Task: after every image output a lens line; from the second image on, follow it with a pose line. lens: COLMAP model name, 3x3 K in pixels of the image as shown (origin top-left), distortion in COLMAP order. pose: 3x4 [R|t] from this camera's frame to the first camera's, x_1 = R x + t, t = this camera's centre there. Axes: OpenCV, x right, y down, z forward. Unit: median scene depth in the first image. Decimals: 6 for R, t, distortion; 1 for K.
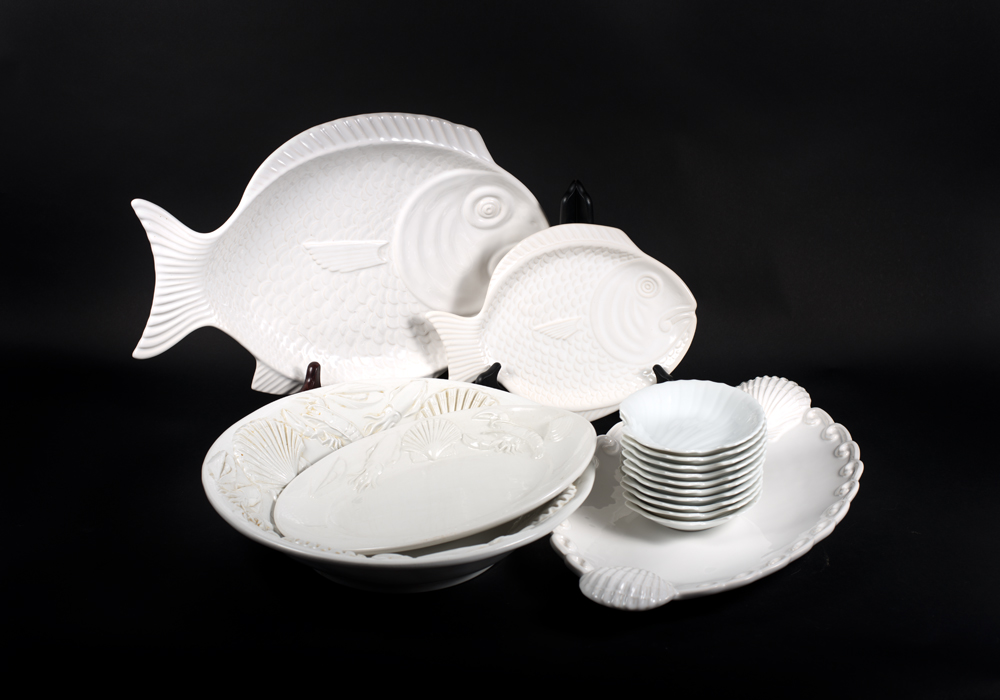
lens RADIAL K [[1920.6, 0, 500.0], [0, 1920.6, 350.0], [0, 0, 1]] dist [-0.008494, -0.302810]
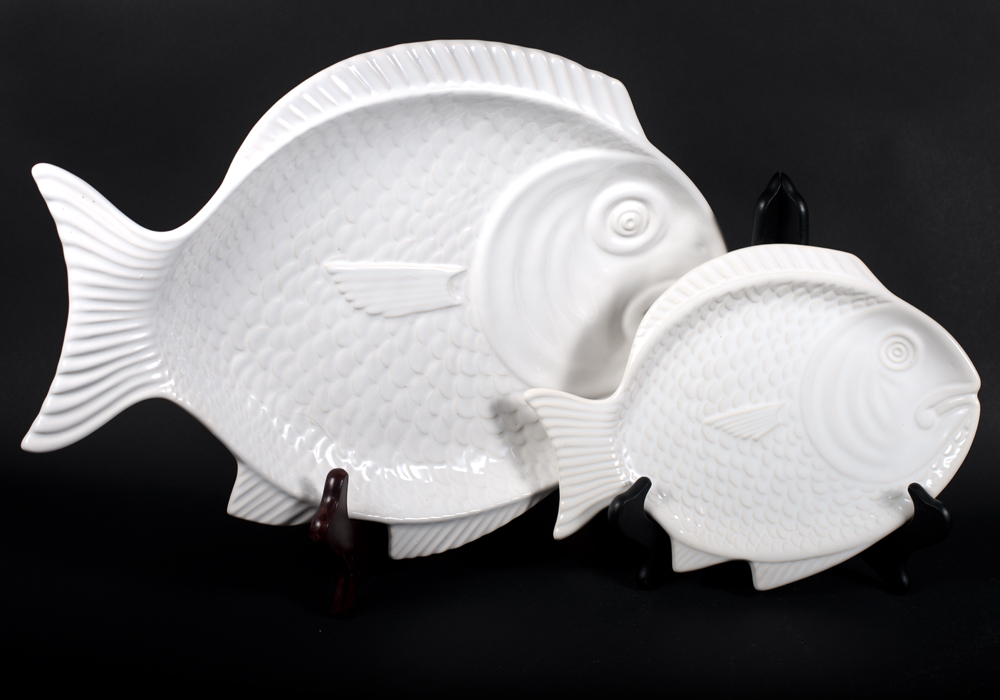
lens RADIAL K [[1920.6, 0, 500.0], [0, 1920.6, 350.0], [0, 0, 1]] dist [-0.008494, -0.302810]
pose [[0.996070, 0.020937, 0.086061, -0.098141], [-0.010823, 0.993149, -0.116349, 0.037258], [-0.087908, 0.114961, 0.989473, 0.419363]]
